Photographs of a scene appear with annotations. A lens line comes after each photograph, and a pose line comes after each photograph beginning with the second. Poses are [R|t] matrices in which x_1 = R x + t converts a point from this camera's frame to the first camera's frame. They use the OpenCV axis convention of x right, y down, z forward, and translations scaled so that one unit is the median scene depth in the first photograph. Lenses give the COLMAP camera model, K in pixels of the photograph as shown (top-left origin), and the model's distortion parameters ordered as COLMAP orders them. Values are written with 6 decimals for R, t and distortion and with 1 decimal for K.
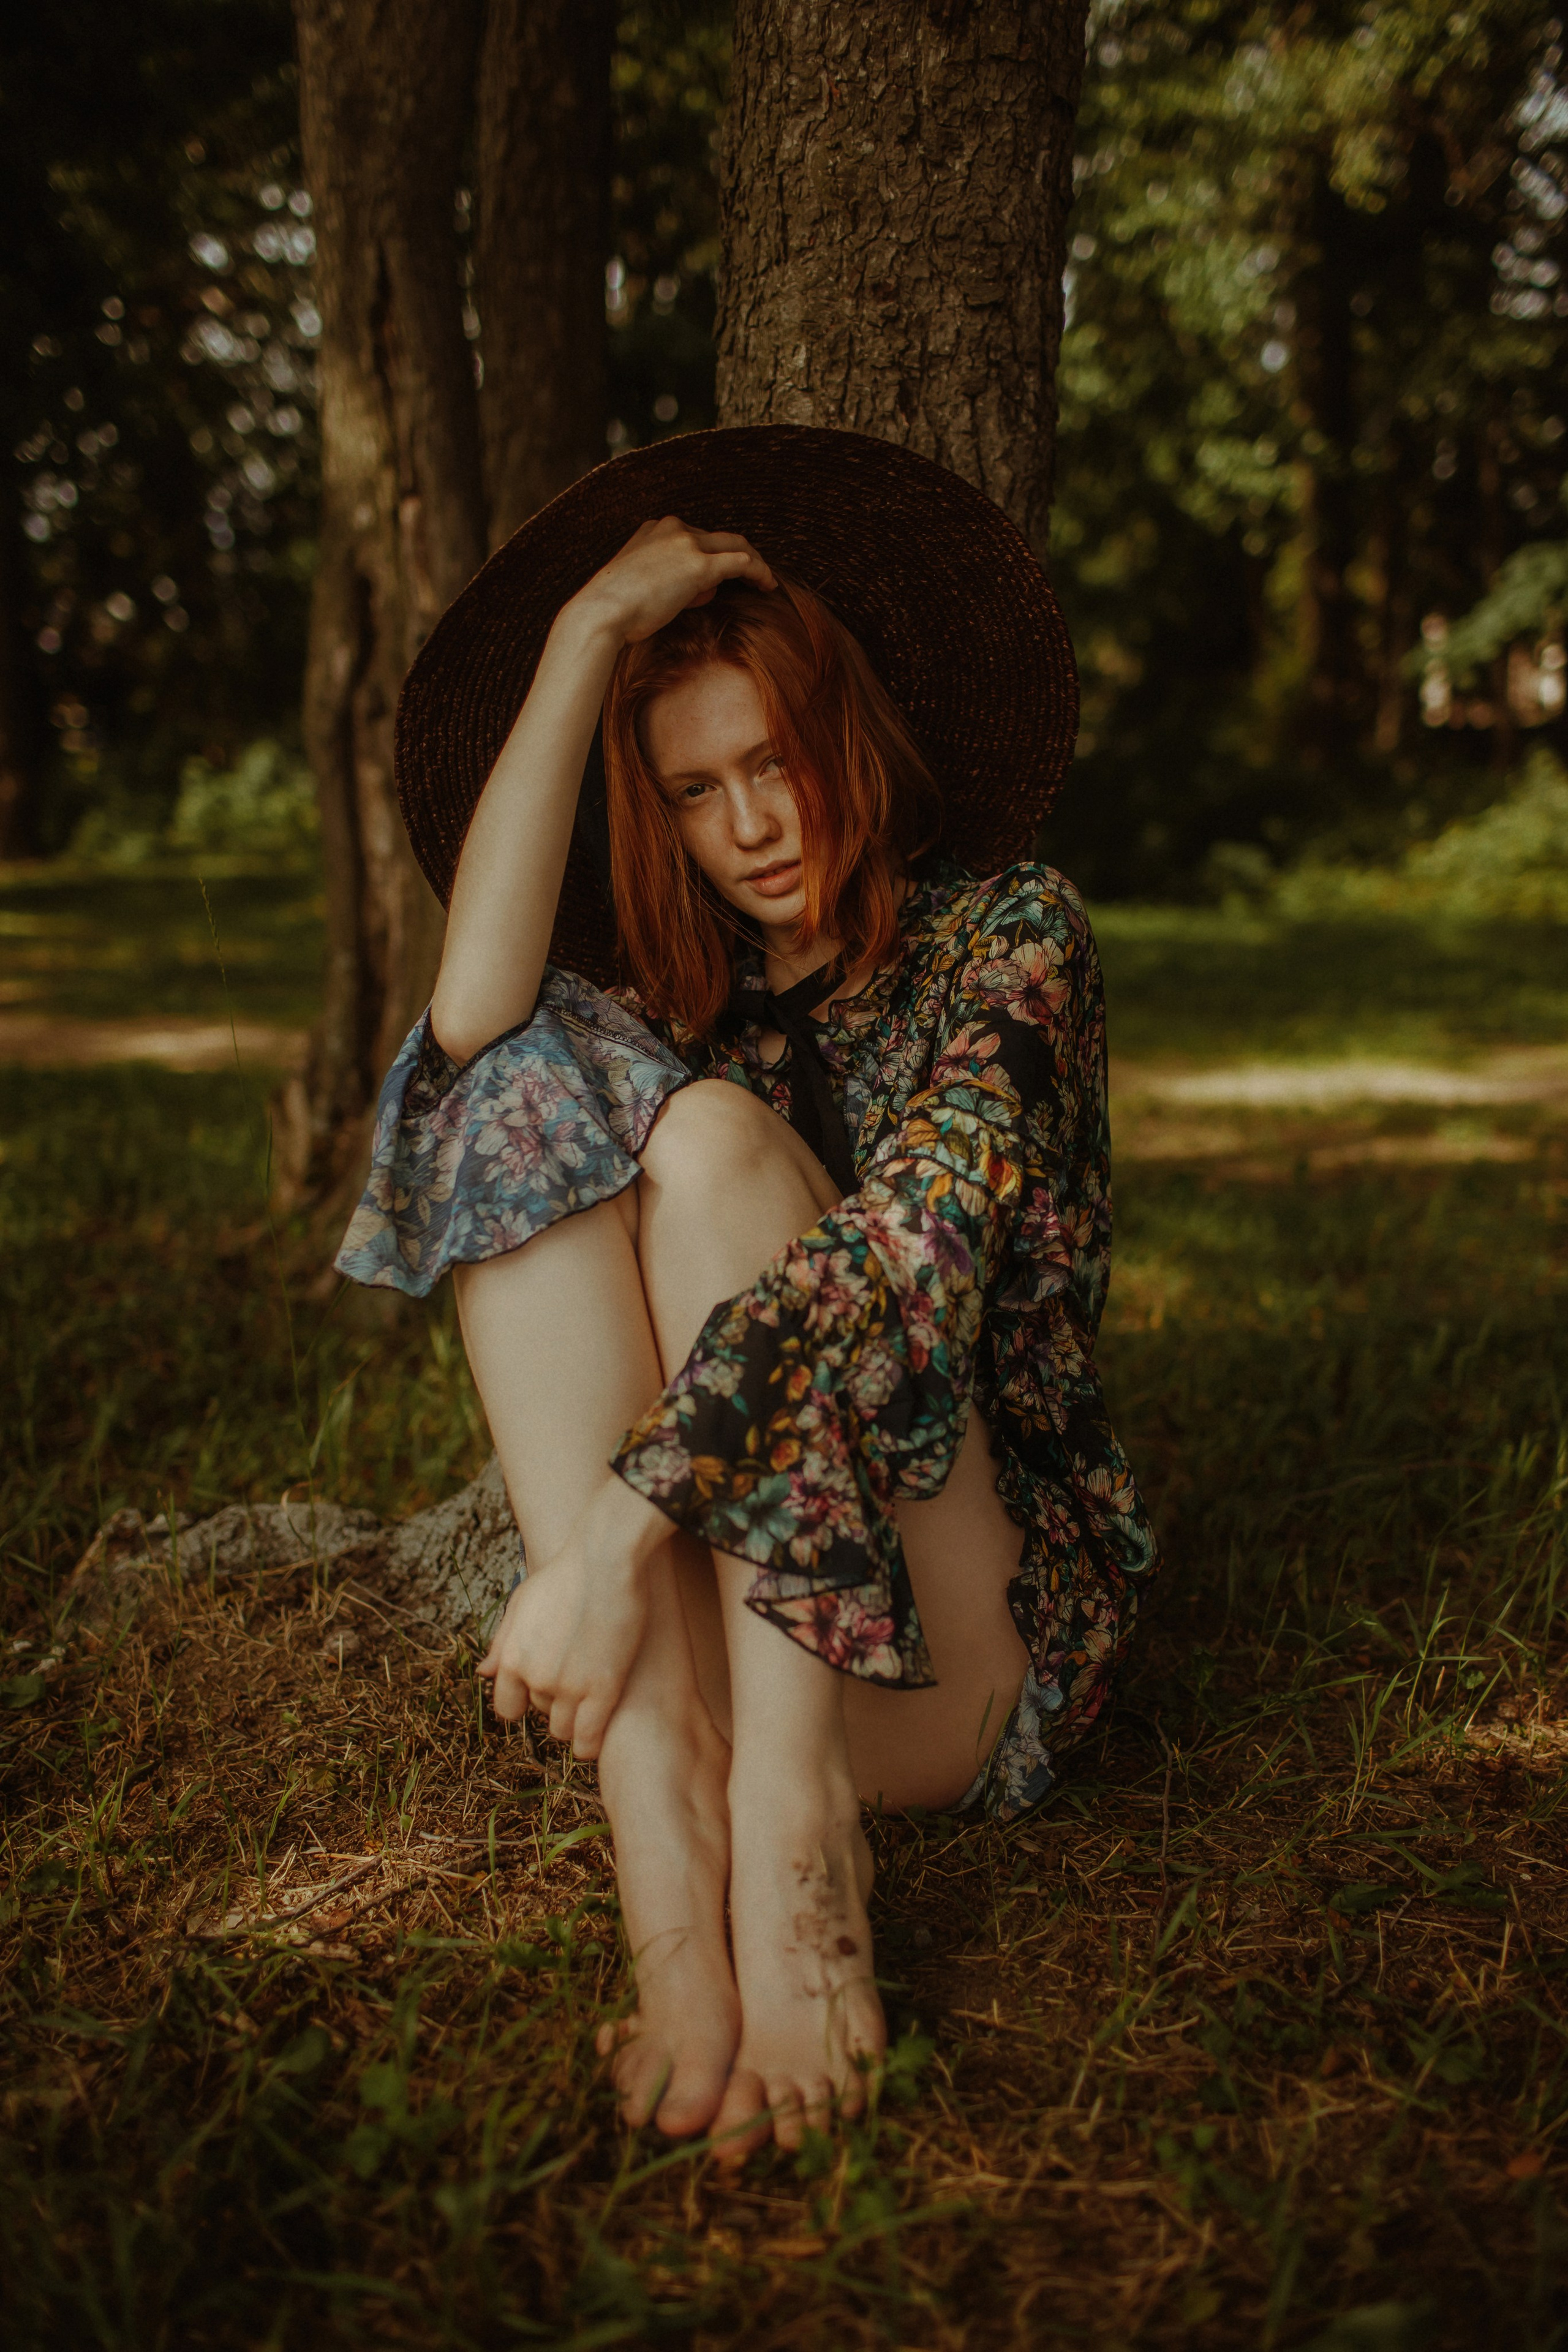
lens RADIAL K [[2339.5, 0, 852.1], [0, 2339.5, 1184.4], [0, 0, 1]] dist [-0.105099, 0.165341]
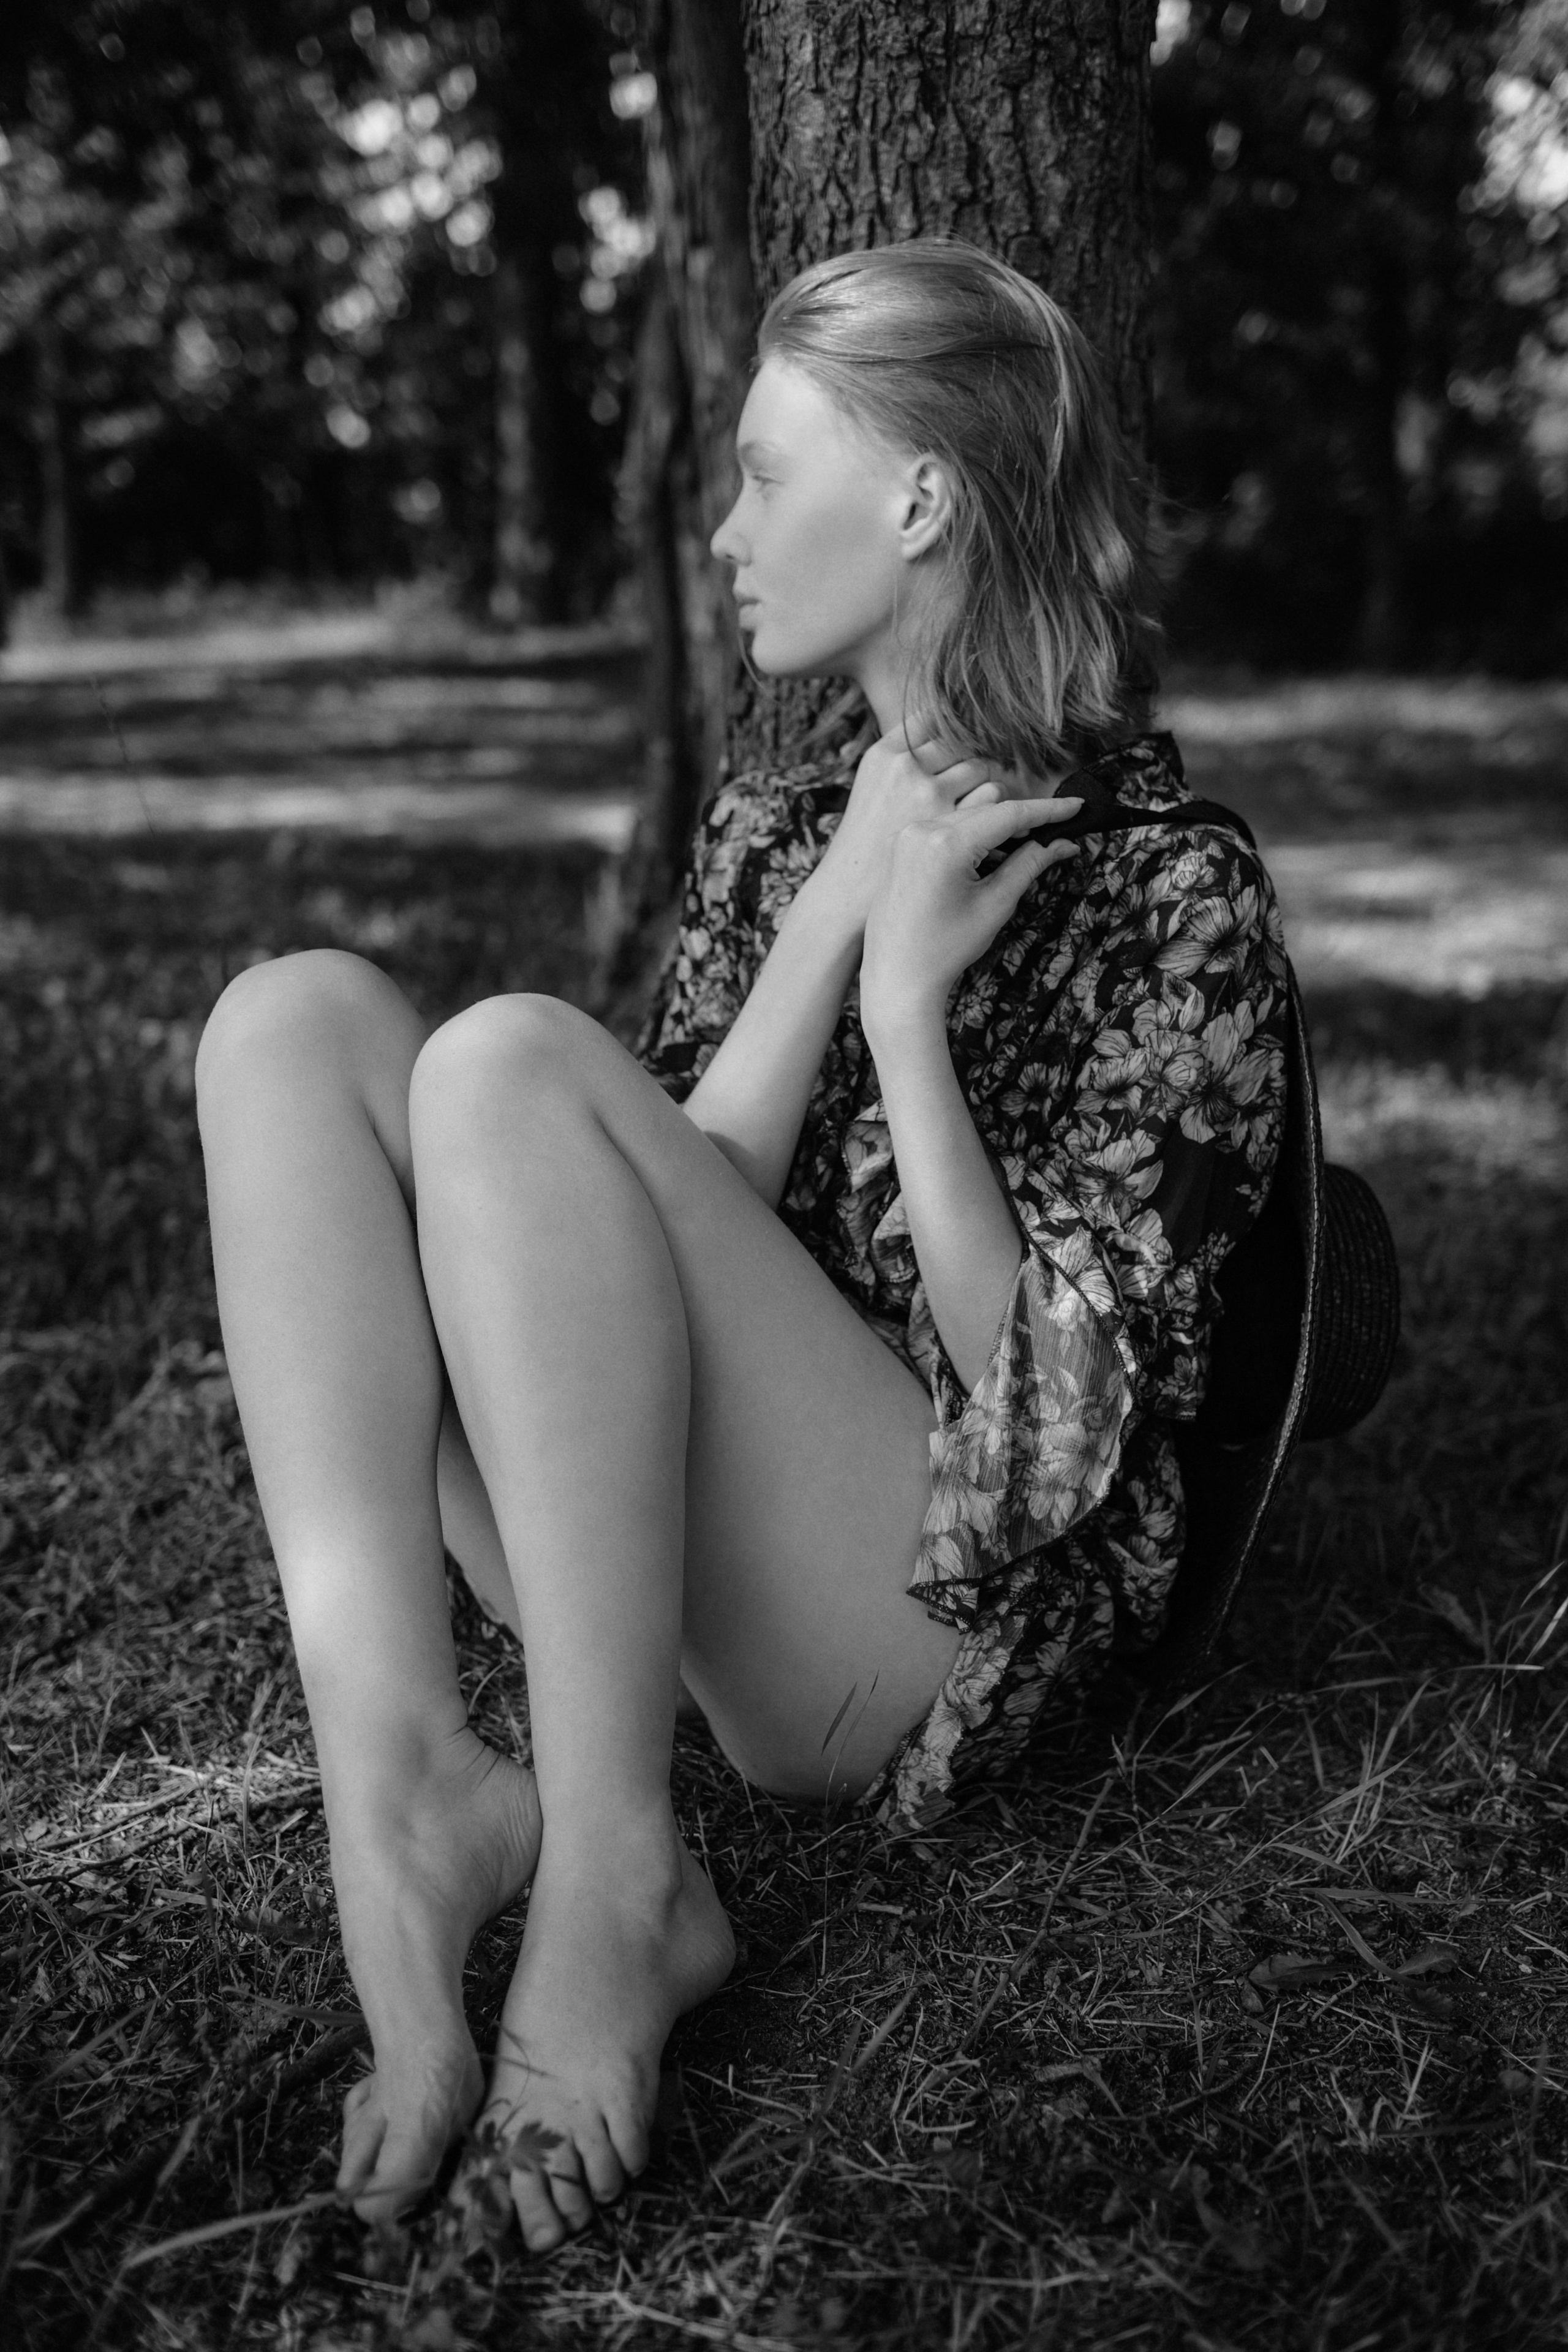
lens RADIAL K [[2339.5, 0, 852.1], [0, 2339.5, 1184.4], [0, 0, 1]] dist [-0.105099, 0.165341]
pose [[0.968316, 0.057652, -0.242981, 0.216156], [-0.033825, 0.994299, 0.101119, -0.037907], [0.247426, -0.089697, 0.964746, 0.173658]]
